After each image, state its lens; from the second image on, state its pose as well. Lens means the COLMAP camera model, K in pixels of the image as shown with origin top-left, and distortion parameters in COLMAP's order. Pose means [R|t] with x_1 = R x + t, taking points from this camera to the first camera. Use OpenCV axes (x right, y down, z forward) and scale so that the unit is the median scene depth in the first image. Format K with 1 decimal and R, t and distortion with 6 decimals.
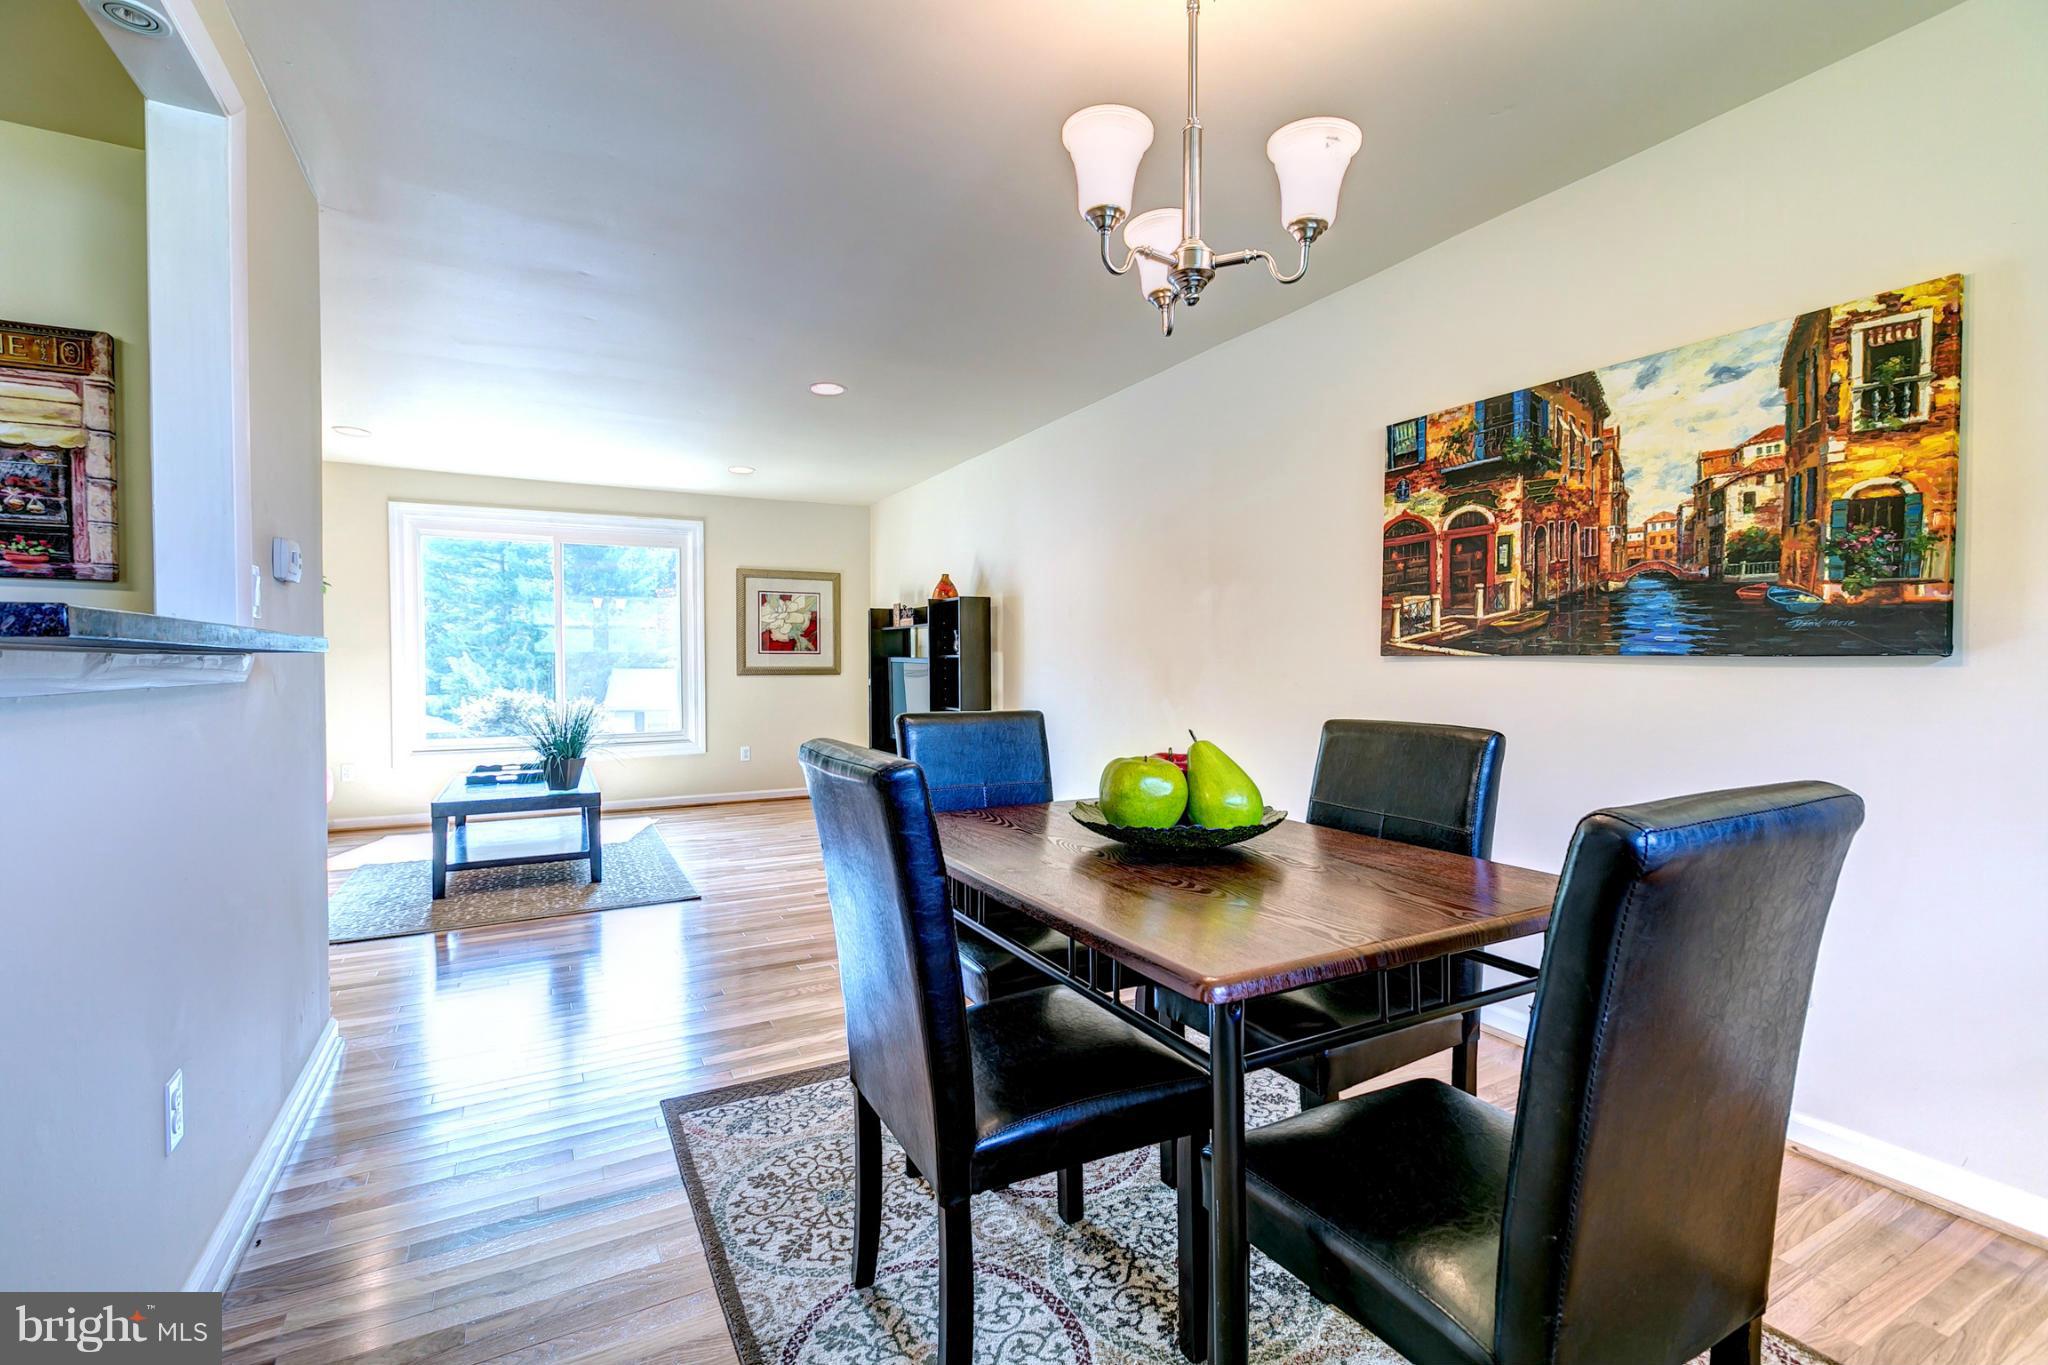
lens RADIAL K [[907.3, 0, 1025.0], [0, 907.3, 681.3], [0, 0, 1]] dist [0.006185, -0.002493]
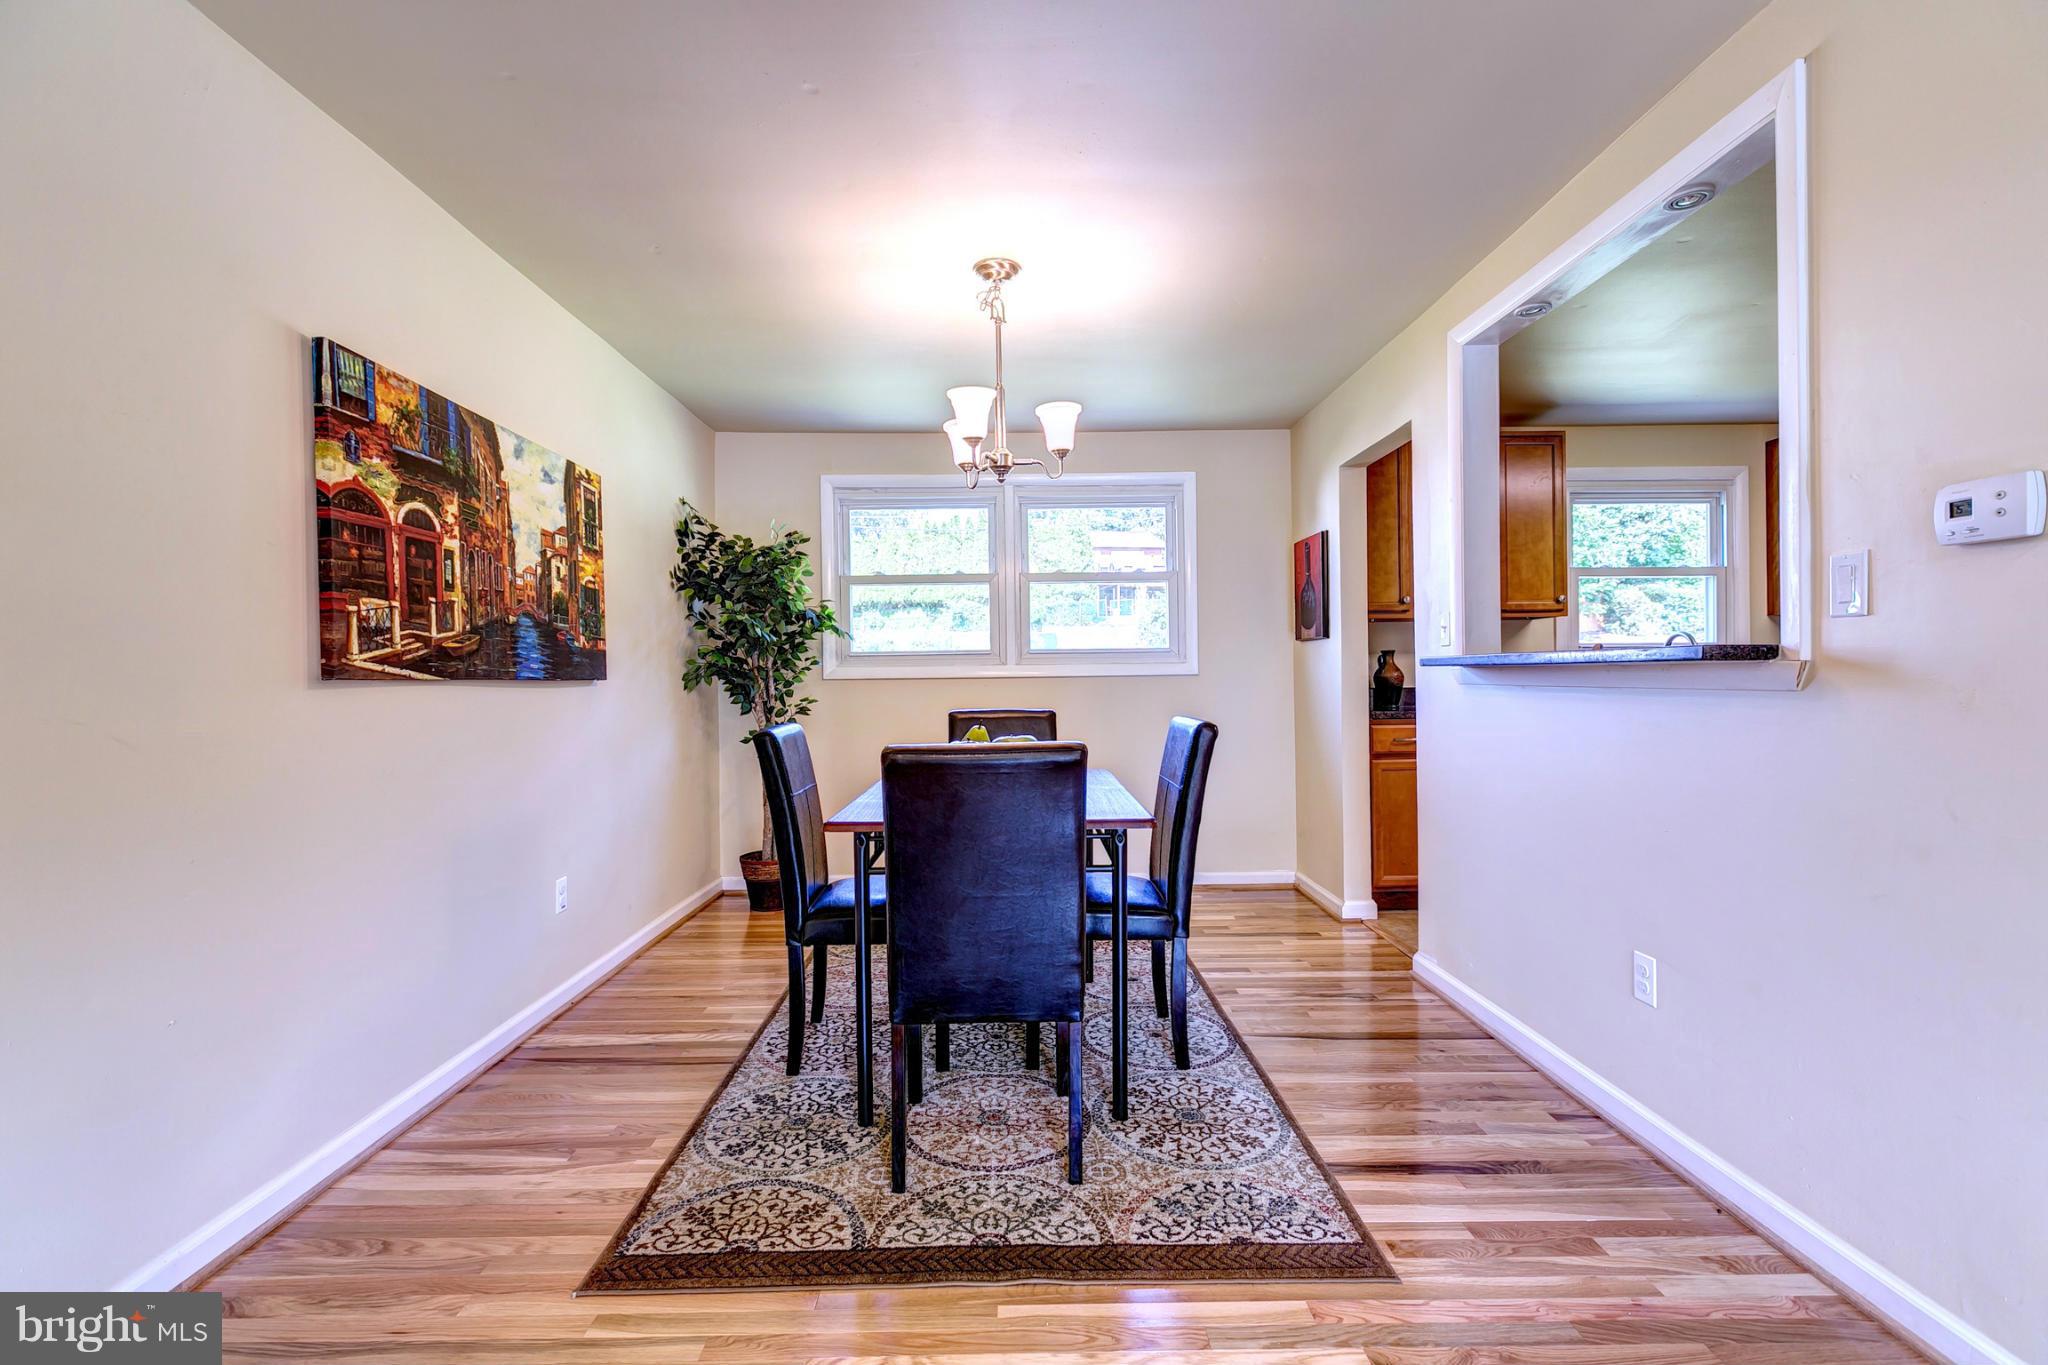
lens RADIAL K [[907.3, 0, 1016.3], [0, 907.3, 679.8], [0, 0, 1]] dist [0.006185, -0.002493]
pose [[-0.879269, 0.009331, 0.476234, -0.415533], [0.023237, 0.999458, 0.023321, -0.035967], [-0.475759, 0.031572, -0.879009, 1.525821]]
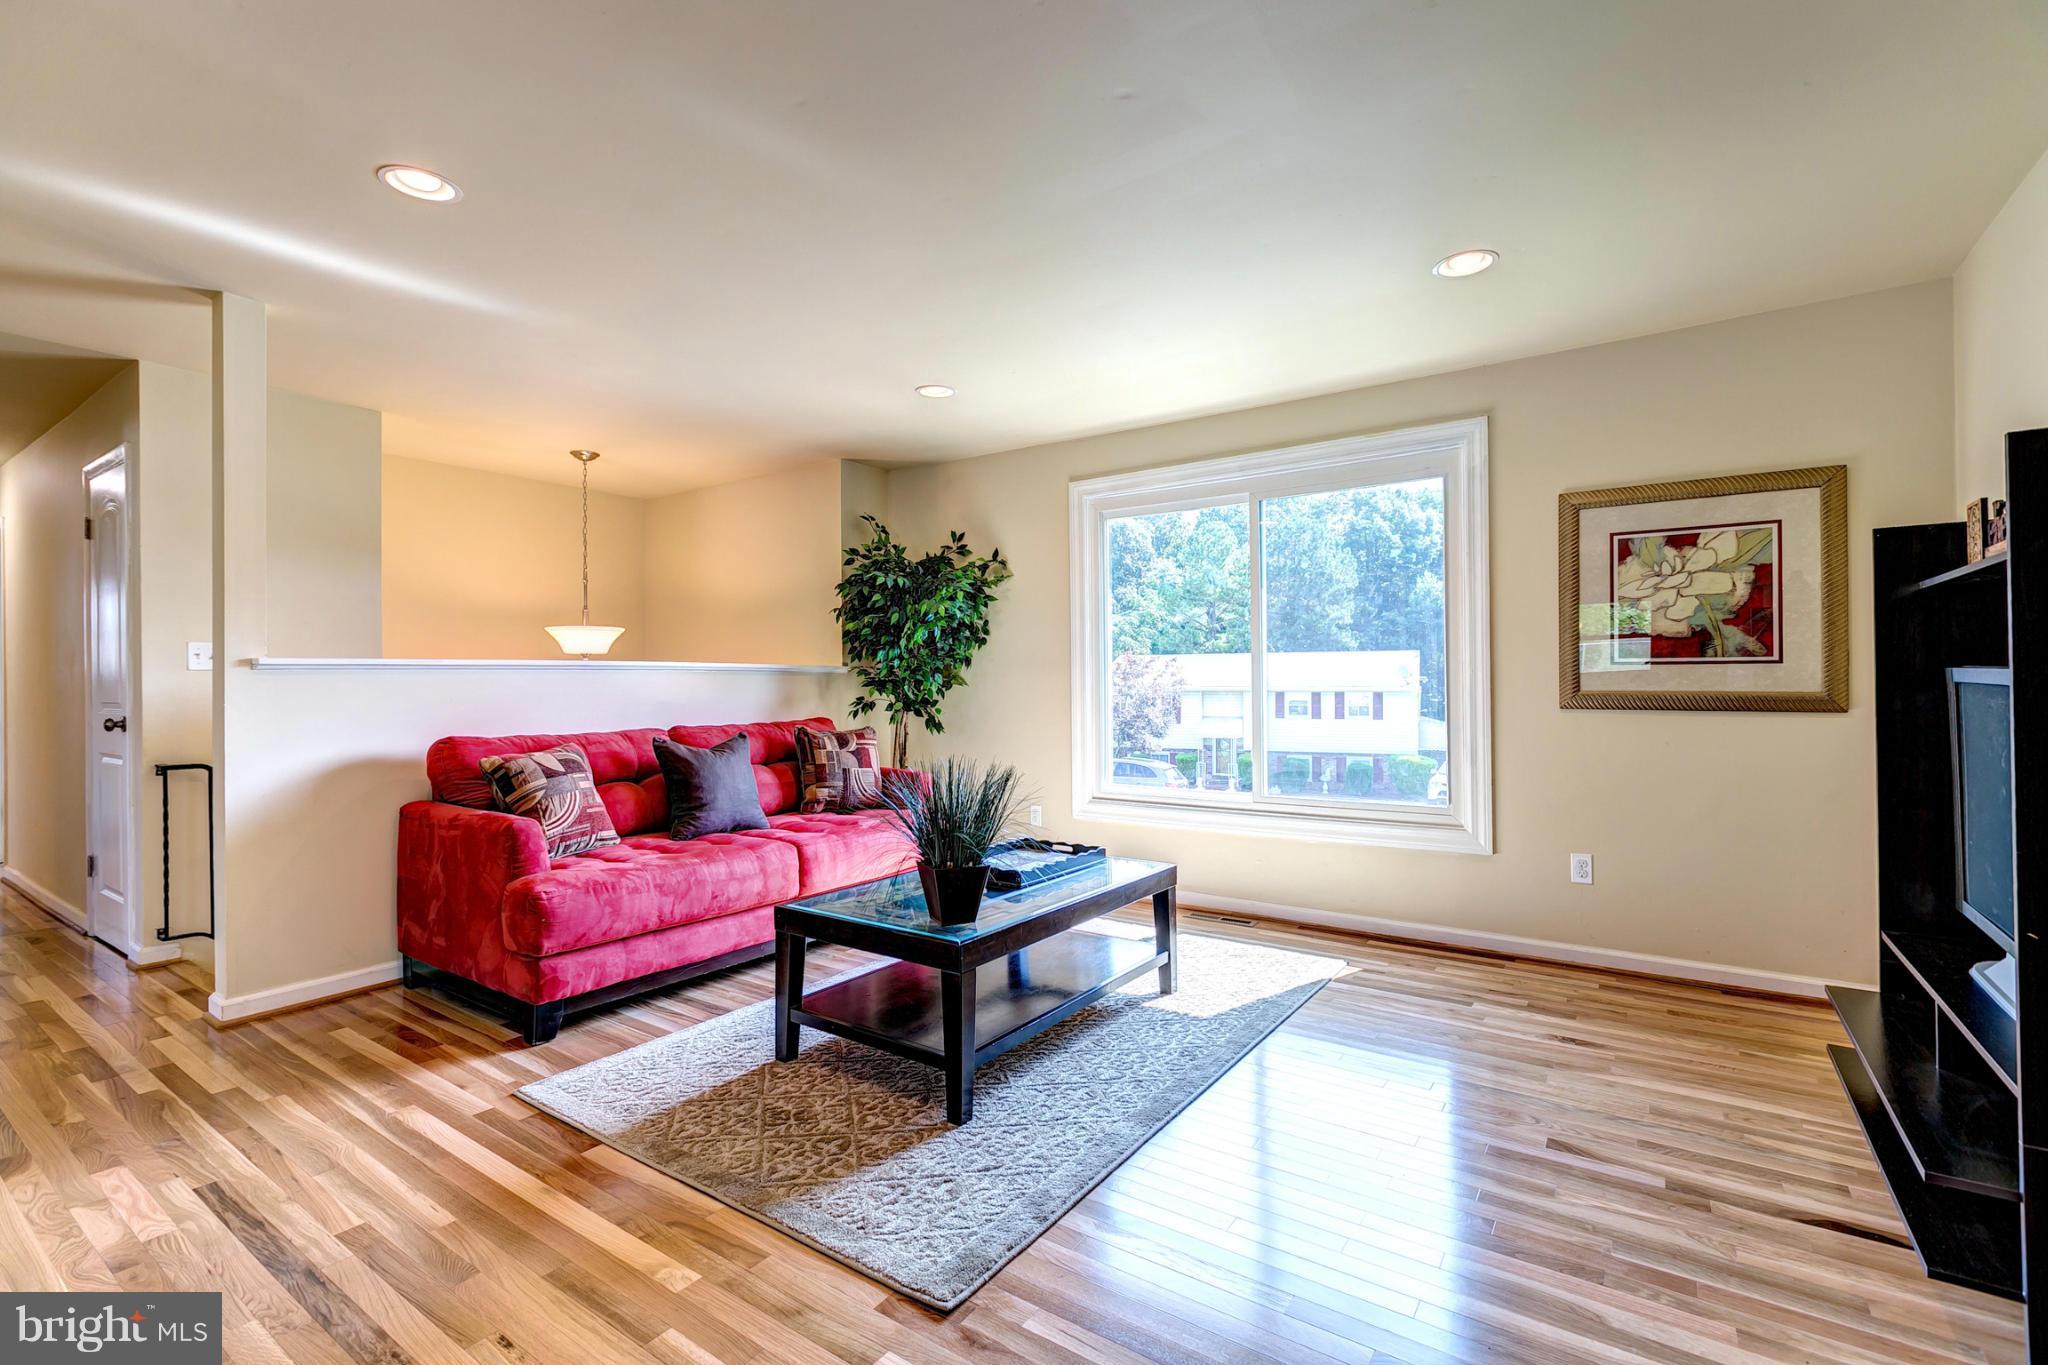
lens RADIAL K [[907.3, 0, 1019.9], [0, 907.3, 676.1], [0, 0, 1]] dist [0.006185, -0.002493]
pose [[0.444531, -0.006351, -0.895741, -0.003950], [-0.014126, 0.999801, -0.014100, -0.034194], [0.895652, 0.018921, 0.444353, 1.367064]]
